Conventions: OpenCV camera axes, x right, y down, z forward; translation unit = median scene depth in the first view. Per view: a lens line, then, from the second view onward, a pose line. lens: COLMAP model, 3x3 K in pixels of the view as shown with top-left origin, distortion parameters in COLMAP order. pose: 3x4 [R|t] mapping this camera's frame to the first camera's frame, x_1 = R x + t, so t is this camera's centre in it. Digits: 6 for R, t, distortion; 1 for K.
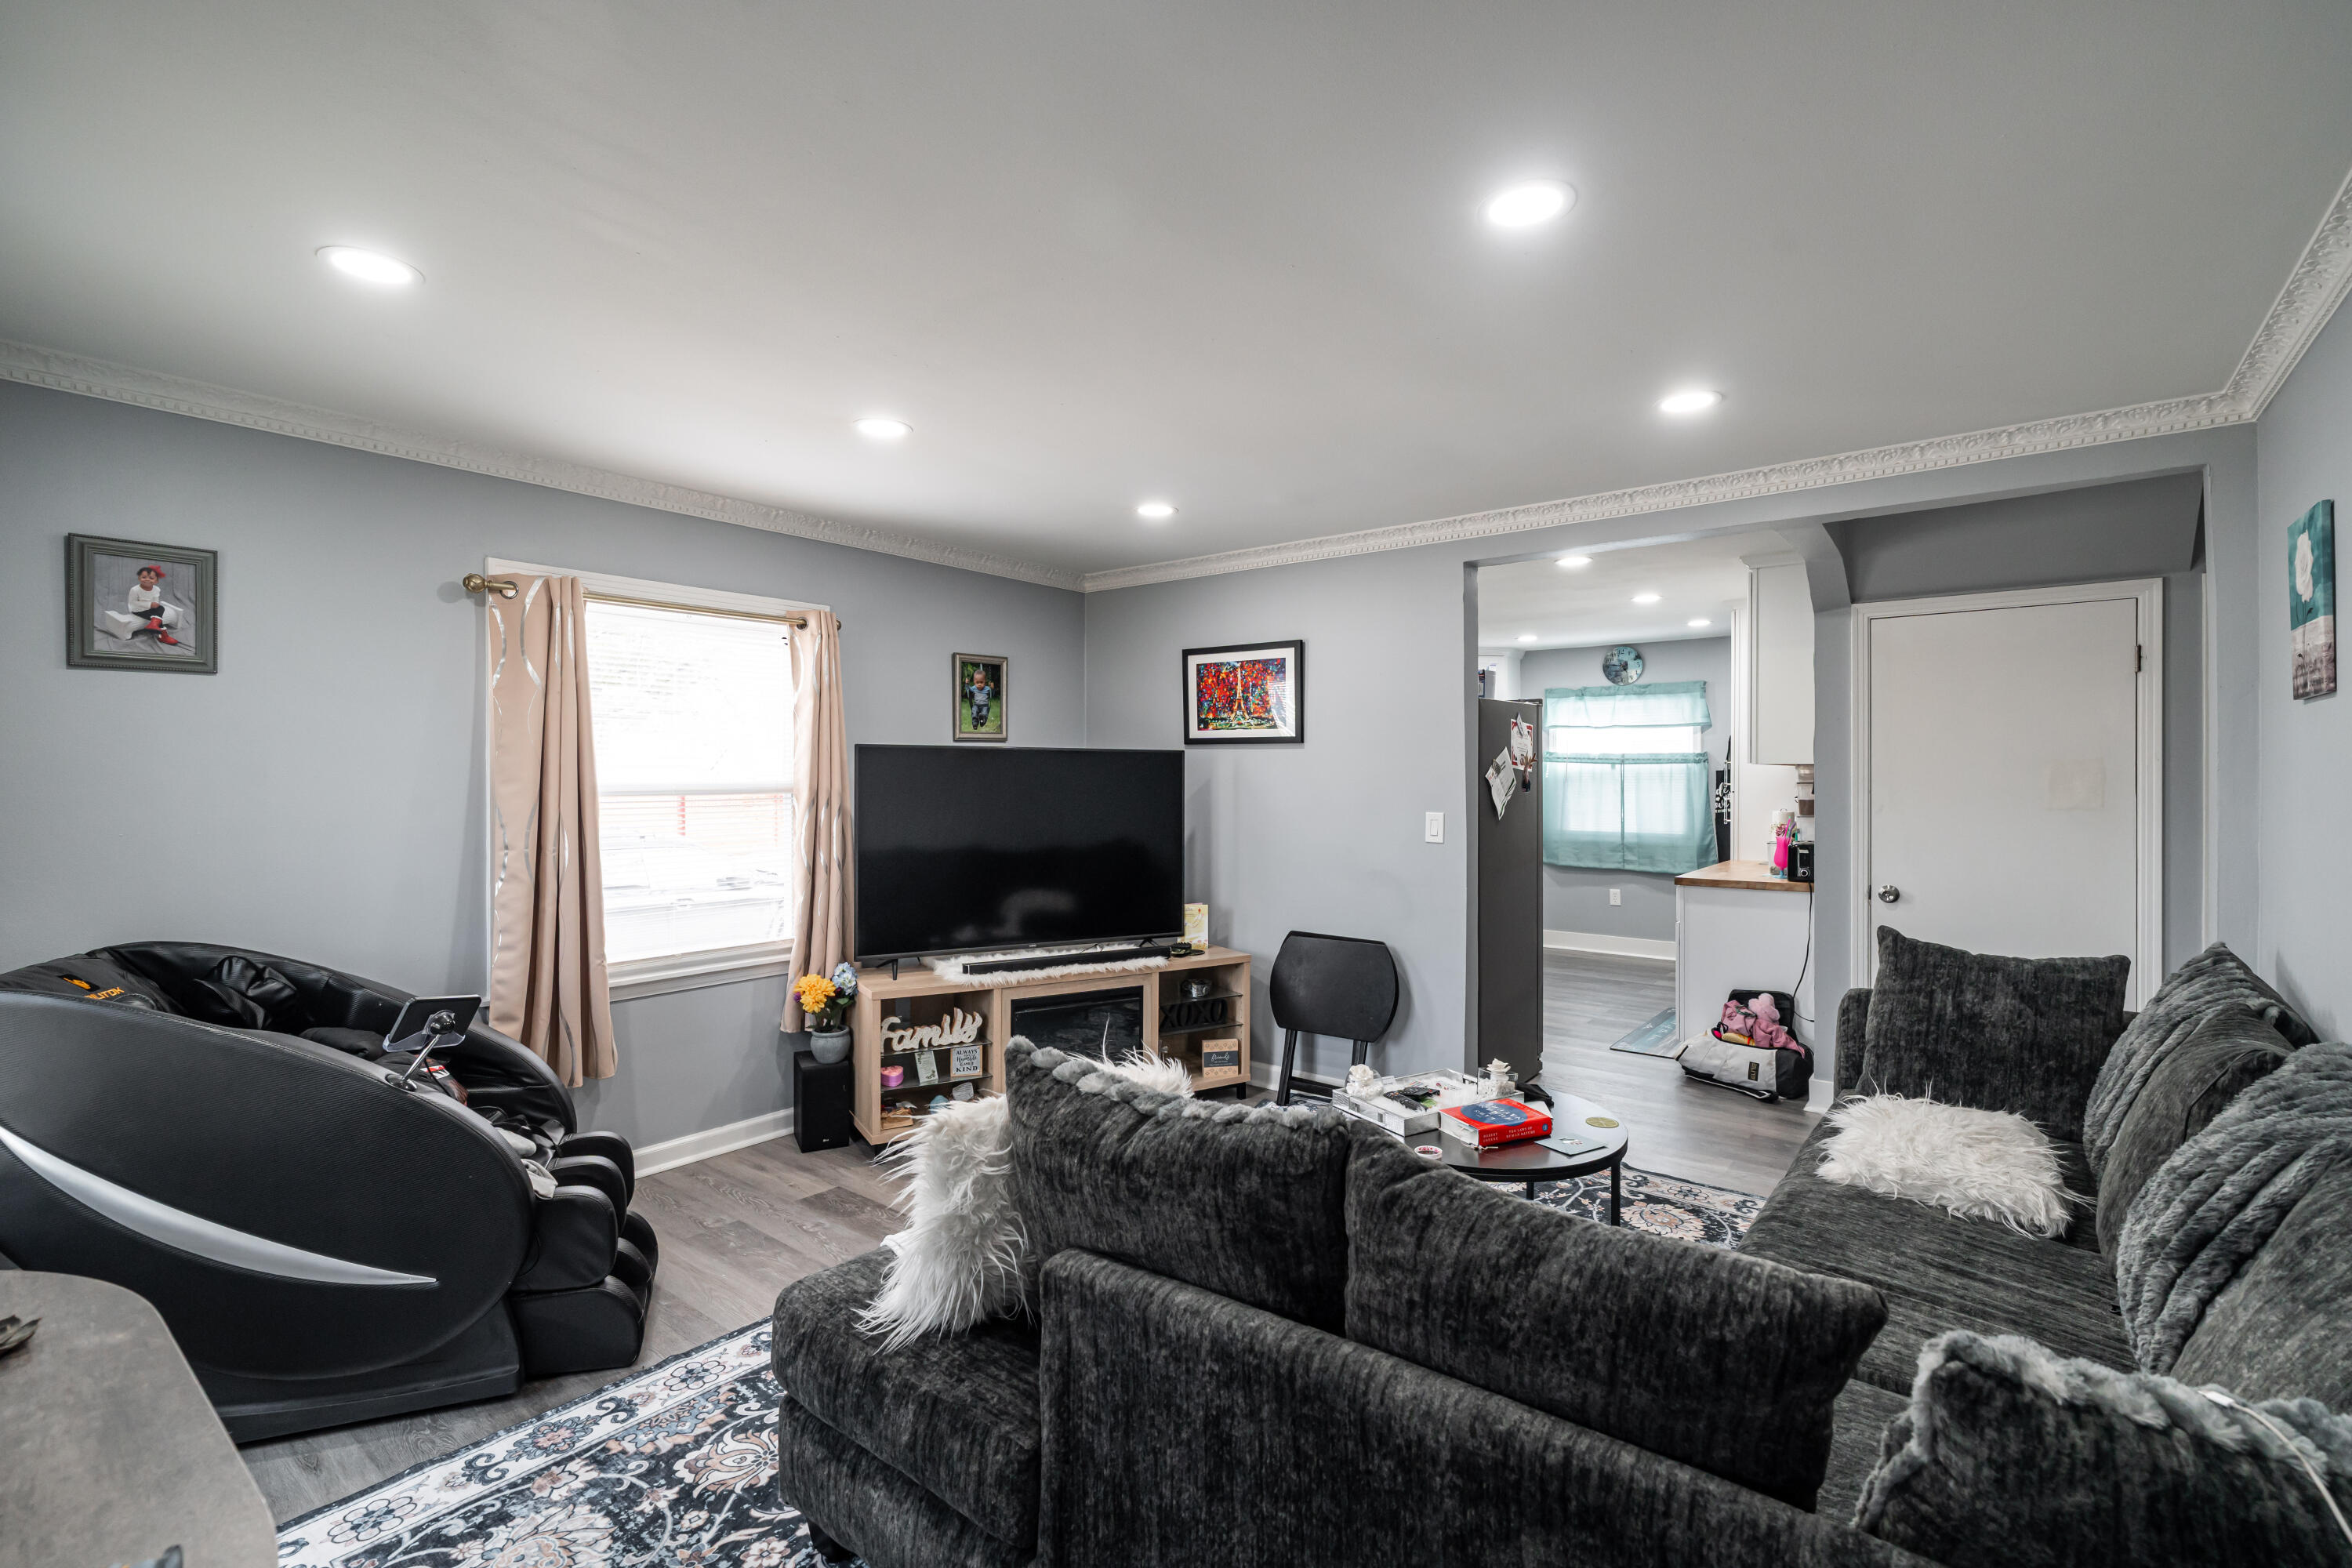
lens RADIAL K [[1071.7, 0, 1181.8], [0, 1071.7, 781.1], [0, 0, 1]] dist [-0.000441, 0.000390]
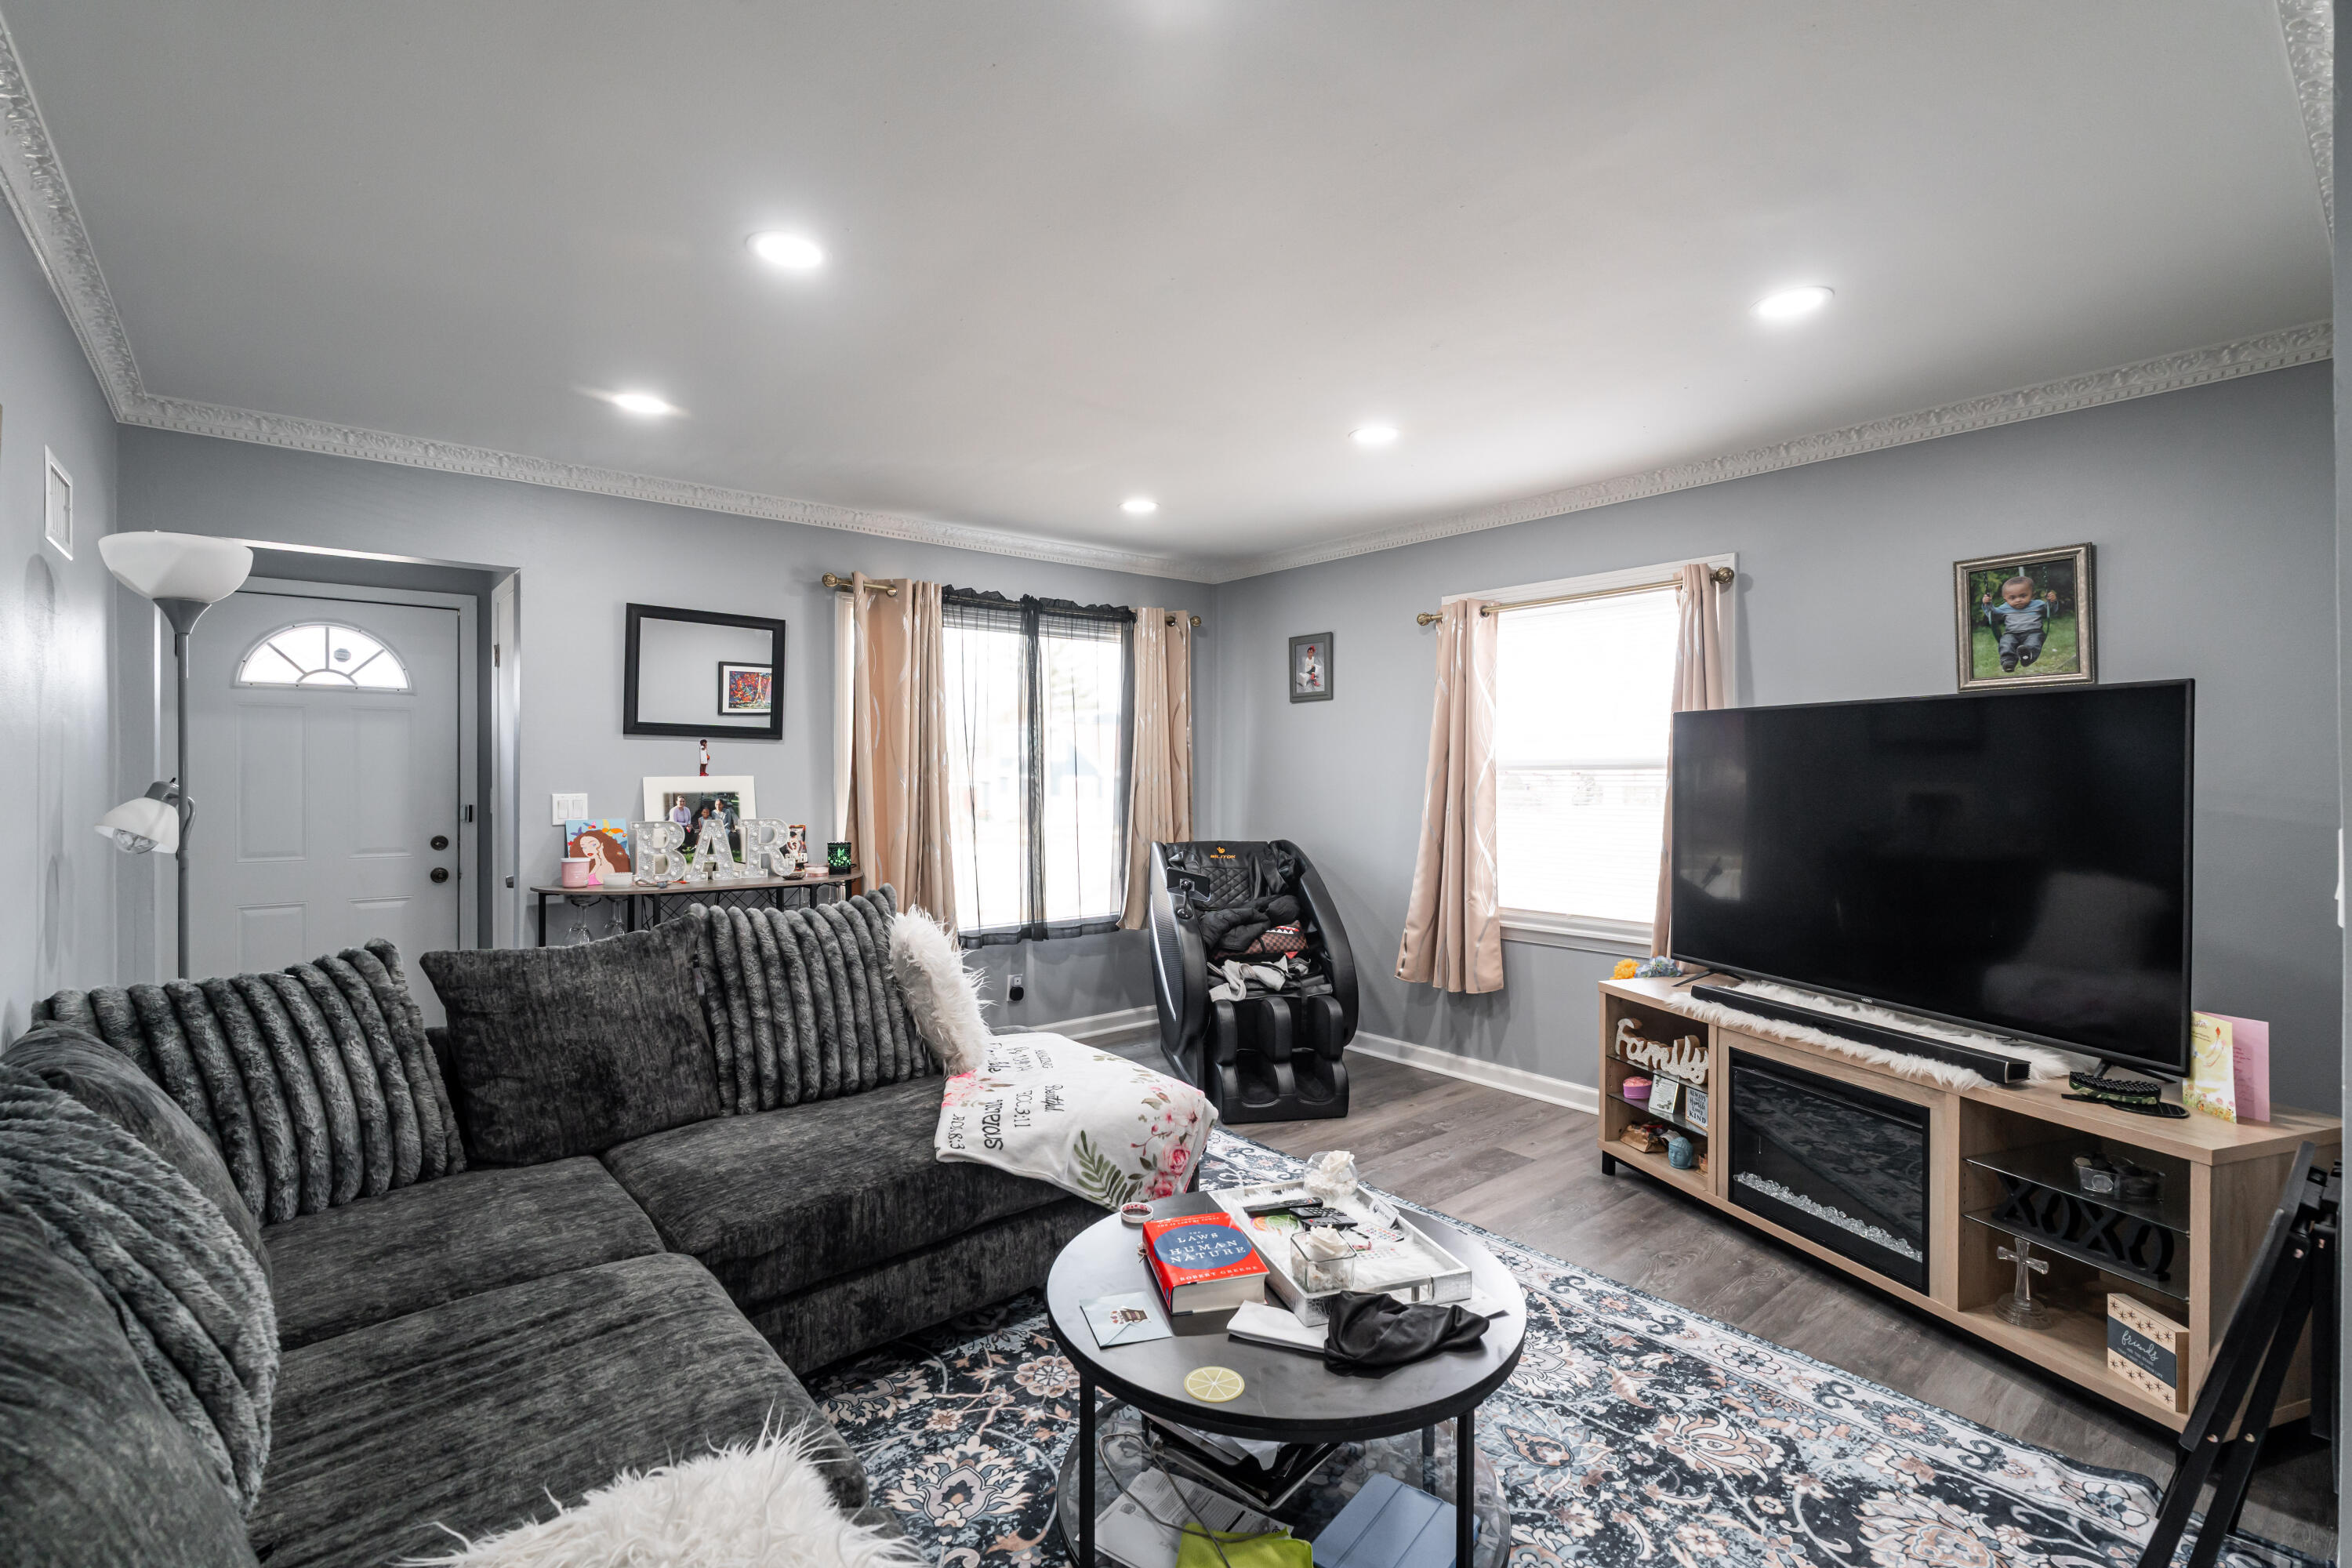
lens RADIAL K [[1071.7, 0, 1181.8], [0, 1071.7, 781.1], [0, 0, 1]] dist [-0.000441, 0.000390]
pose [[-0.211775, 0.004586, -0.977308, 0.615688], [-0.008110, 0.999946, 0.006450, 0.018902], [0.977285, 0.009292, -0.211727, 0.756623]]
